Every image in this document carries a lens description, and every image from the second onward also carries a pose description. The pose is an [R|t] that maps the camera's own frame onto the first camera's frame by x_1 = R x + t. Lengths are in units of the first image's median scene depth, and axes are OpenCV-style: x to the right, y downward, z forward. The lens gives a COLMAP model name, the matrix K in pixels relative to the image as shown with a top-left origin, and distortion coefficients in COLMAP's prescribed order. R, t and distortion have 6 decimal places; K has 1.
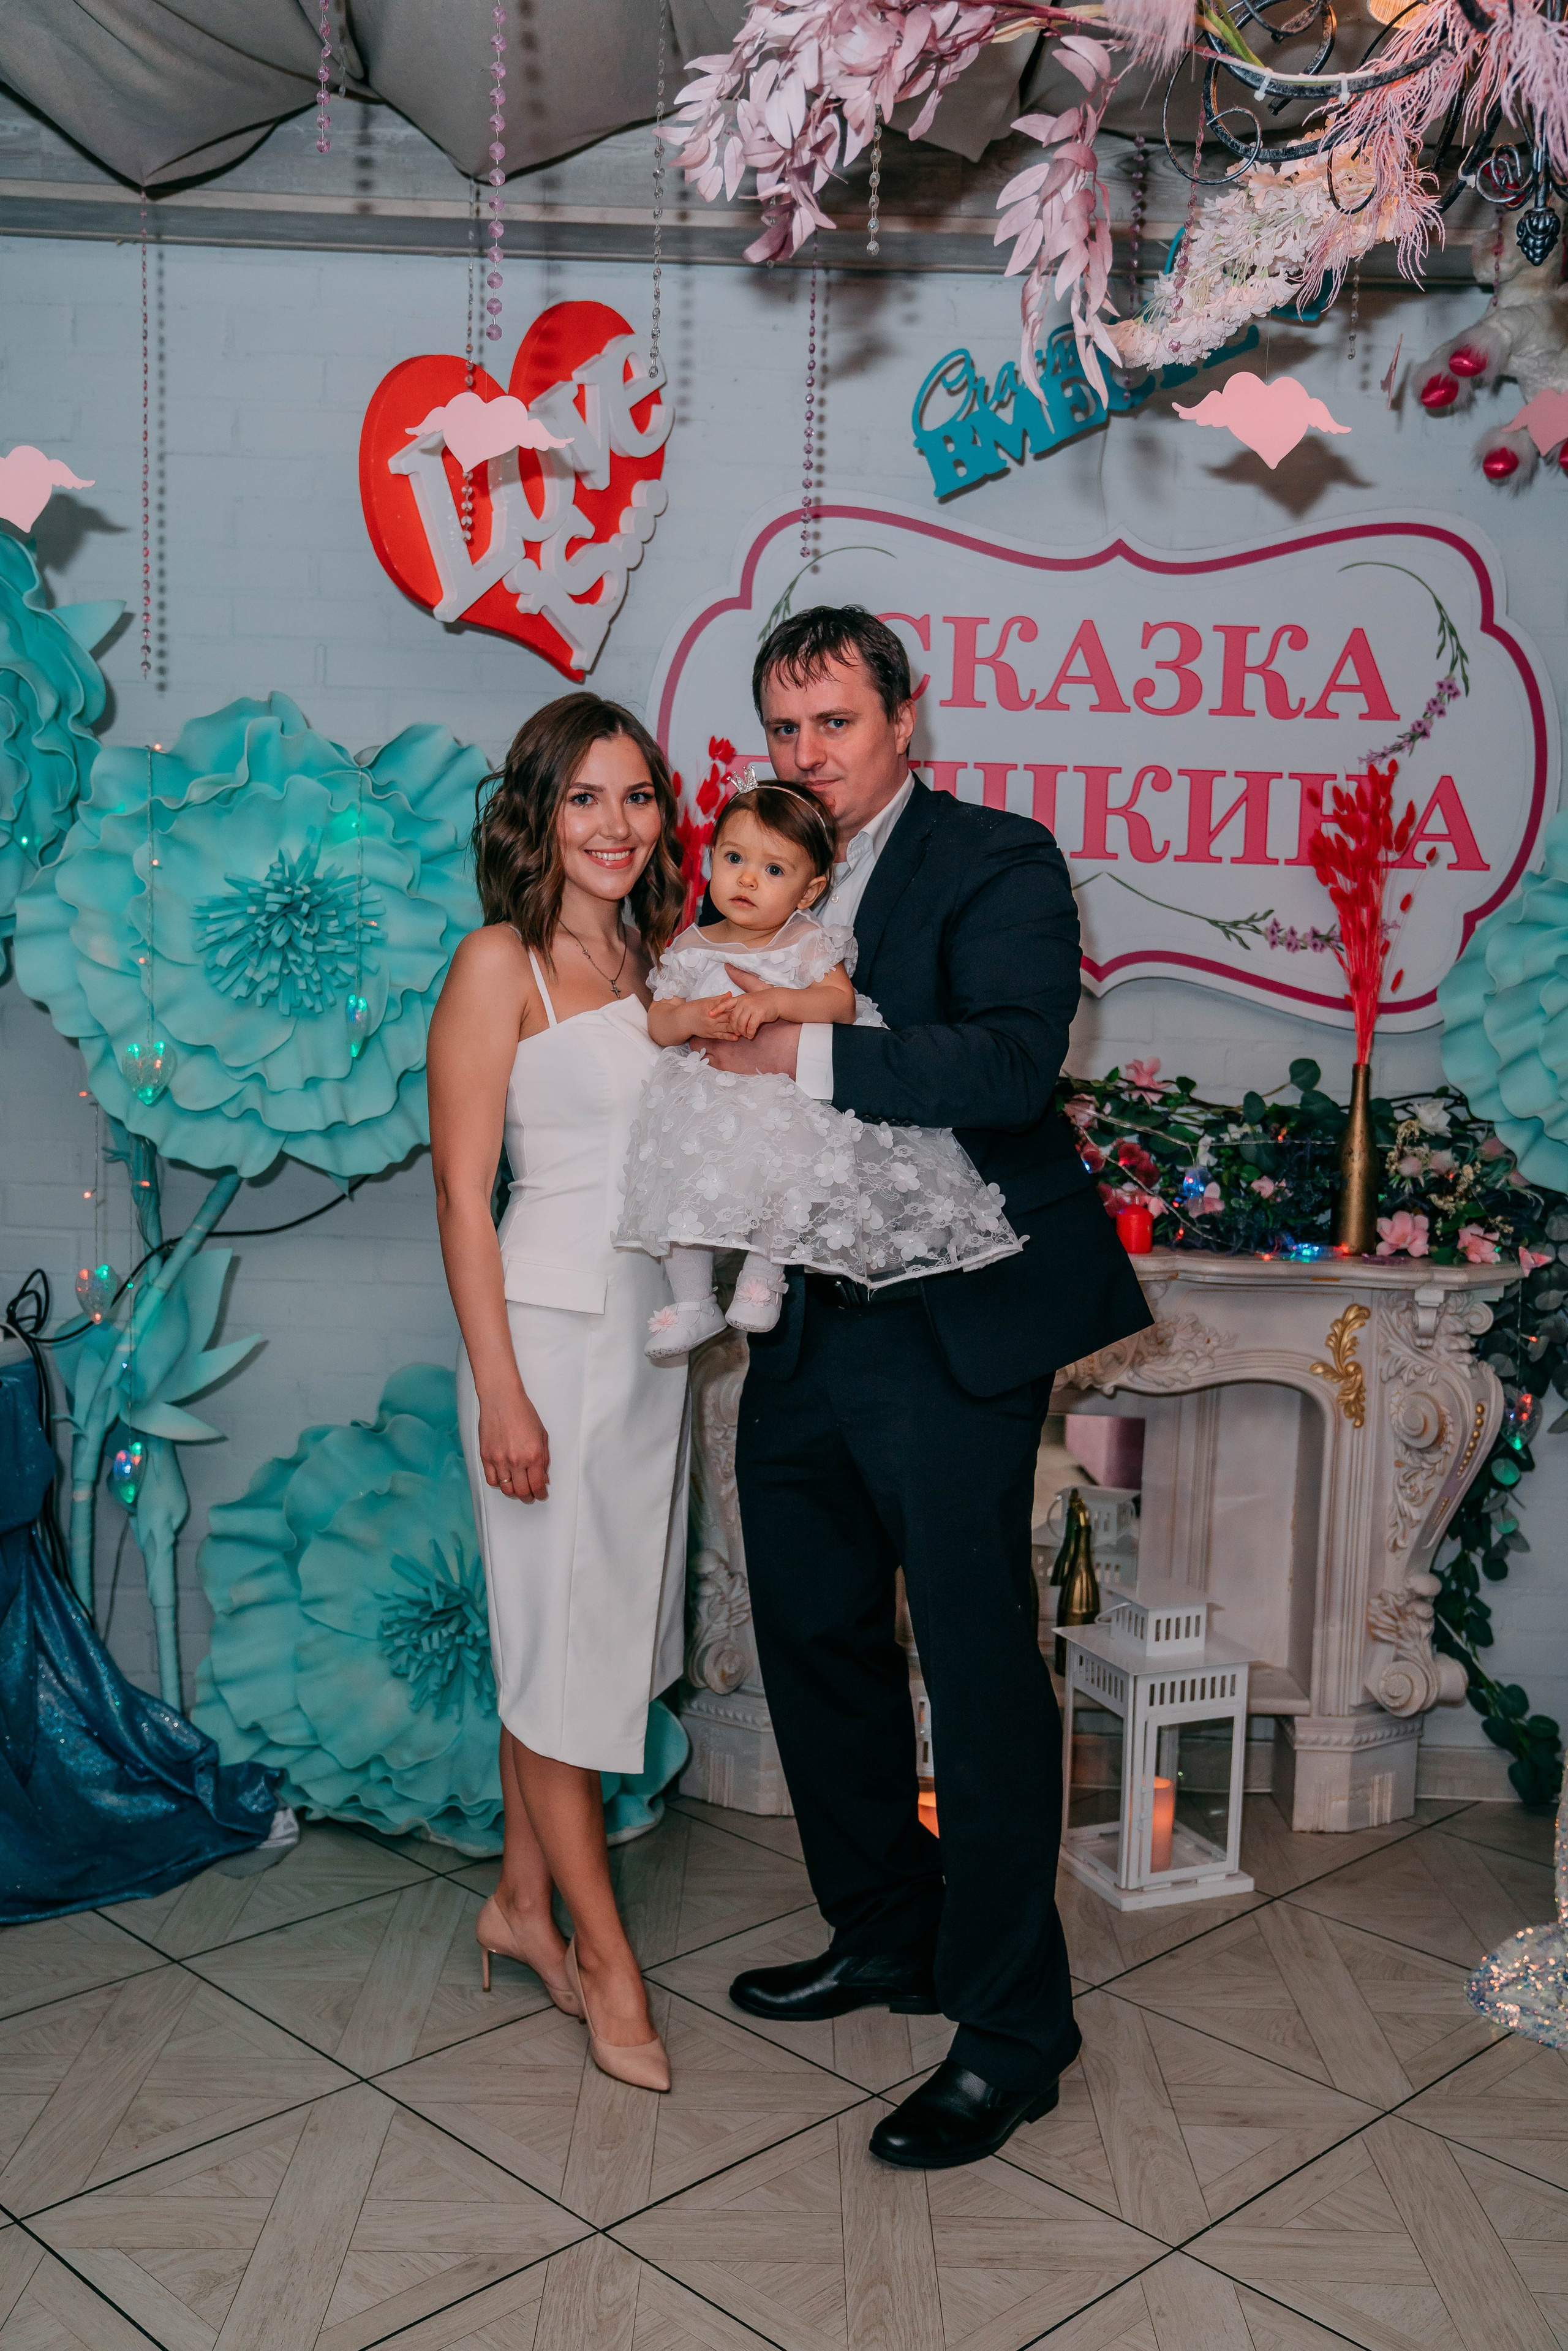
lens RADIAL K [[2327.9, 0, 790.4], [0, 2327.9, 1179.6], [0, 0, 1]] dist [0.052770, 0.000000]
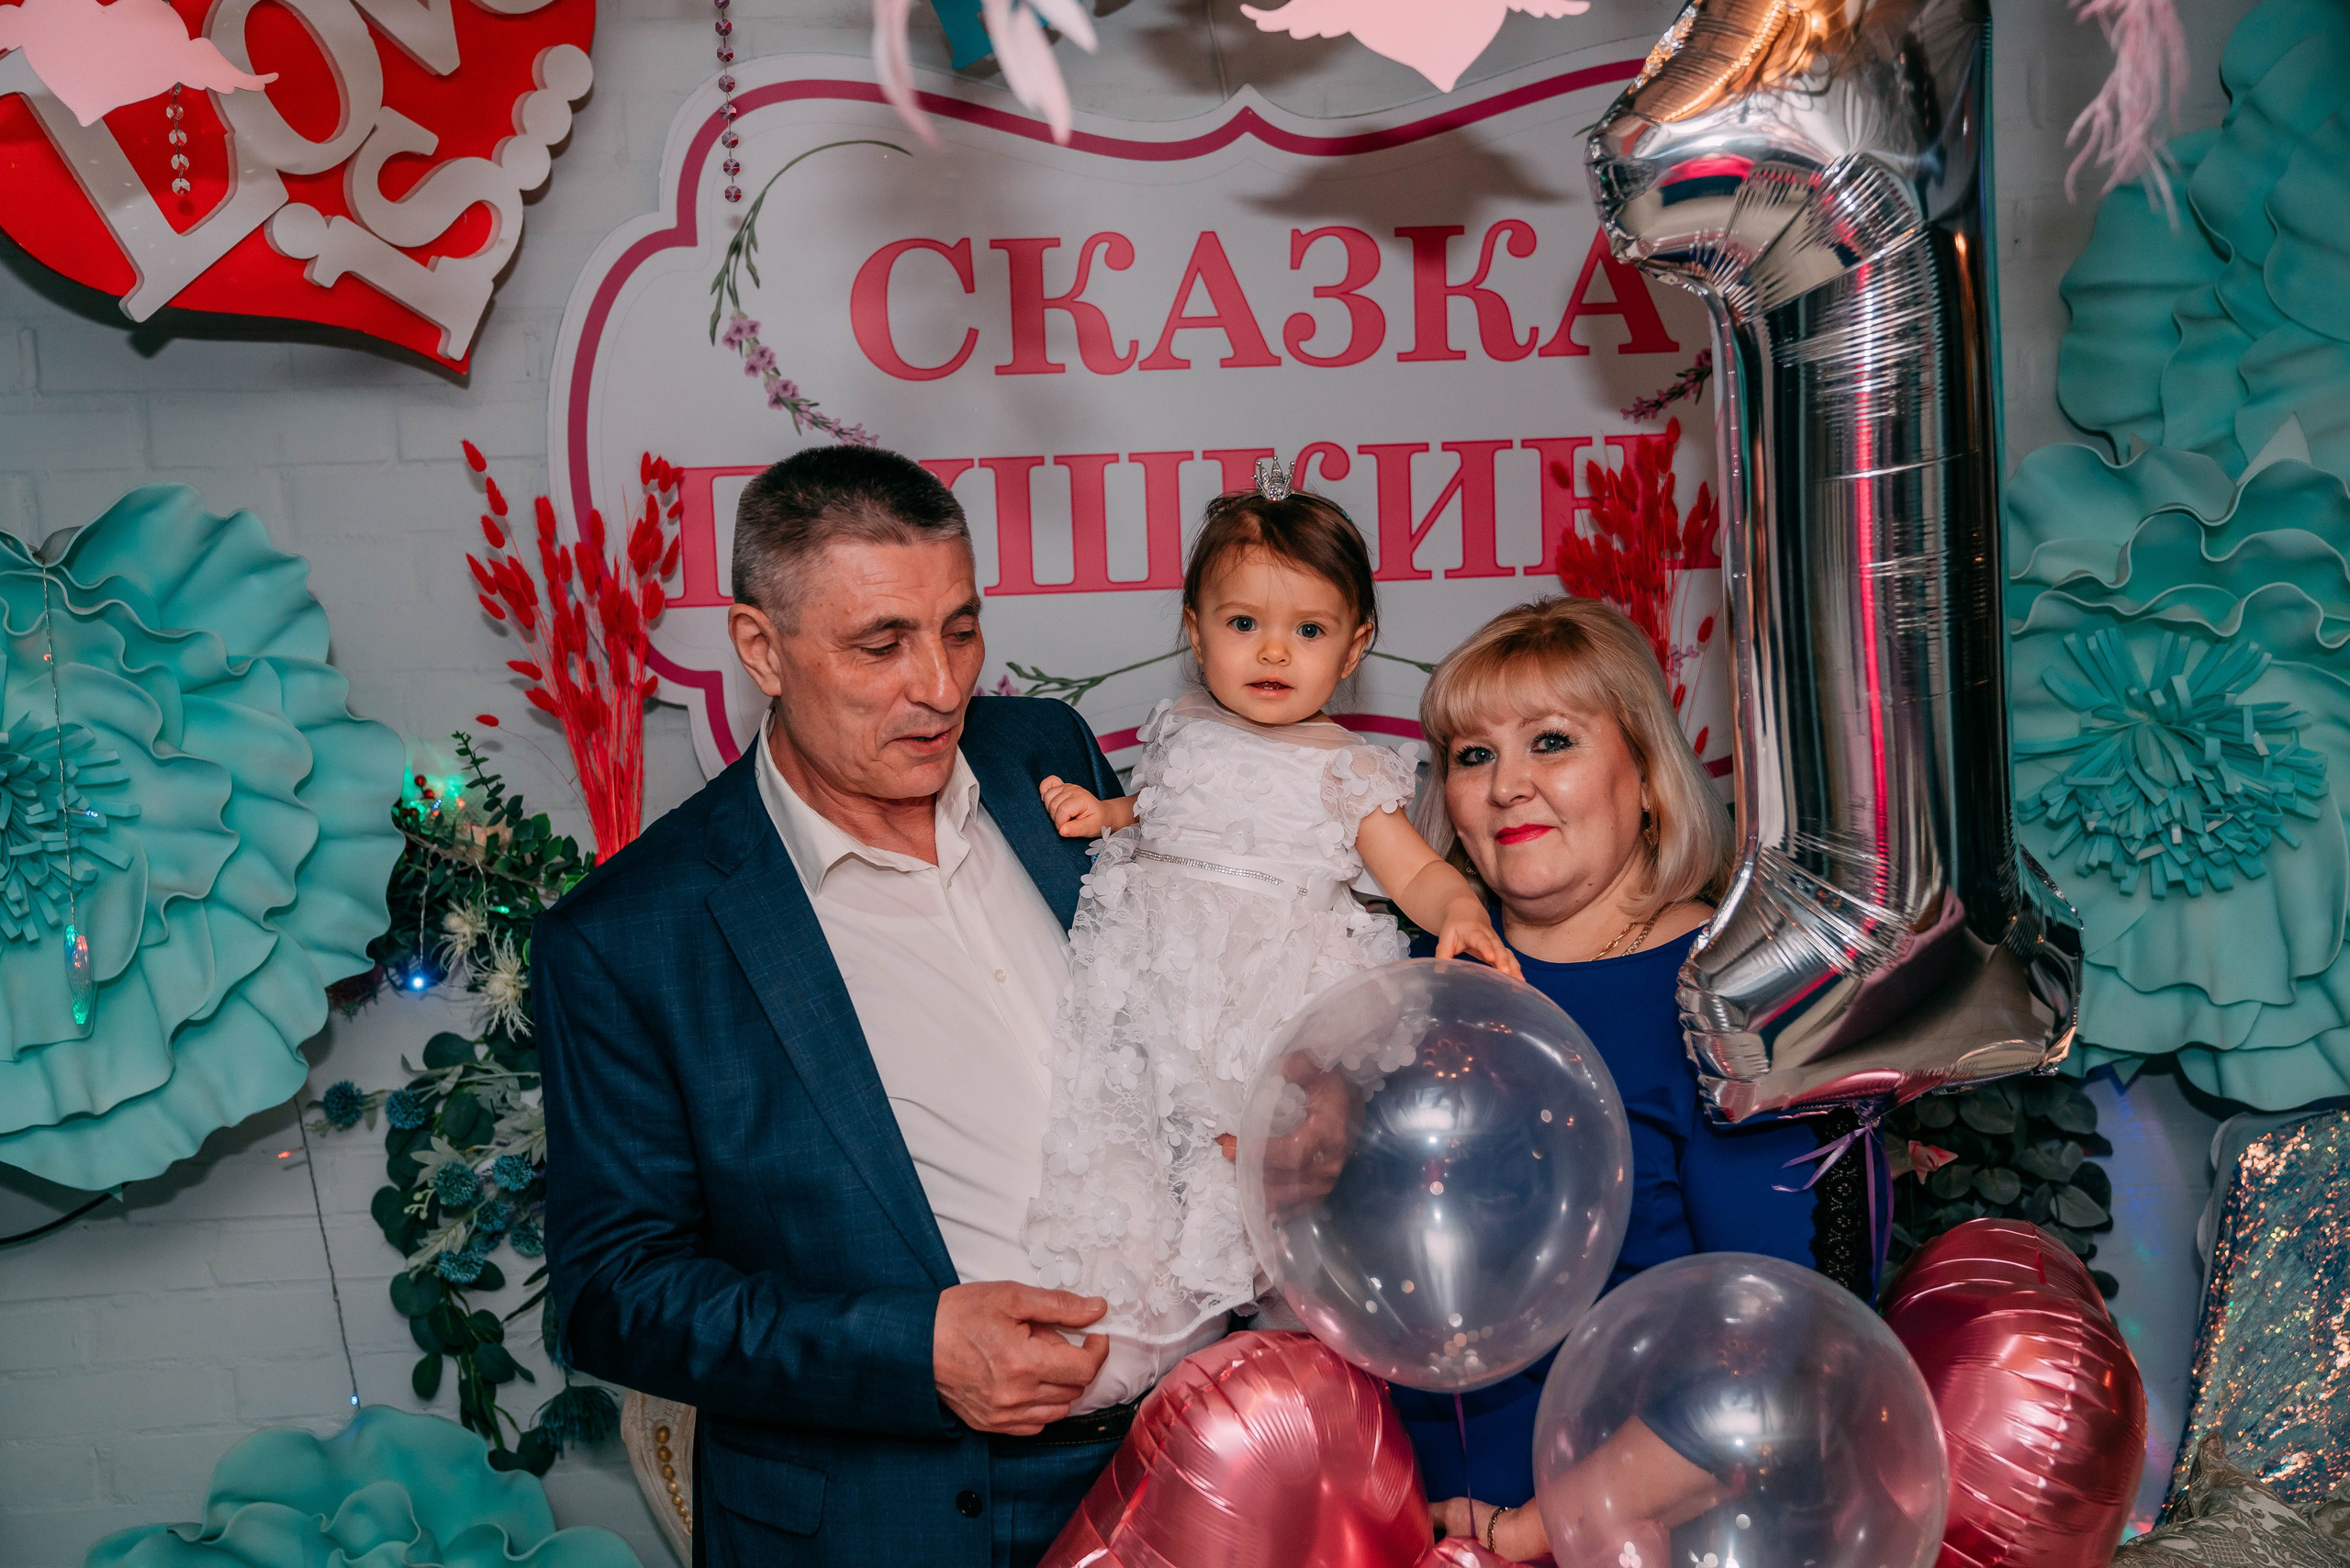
lens RADIAL K [[2738.0, 0, 1156.8], [0, 2738.0, 793.6], [0, 0, 1]] dist [0.124089, 0.000000]
pose [[0.996021, -0.072673, 0.051590, 0.060560], [0.070949, 0.996883, 0.034509, -0.107705], [-0.053938, -0.030711, 0.998072, 0.211932]]
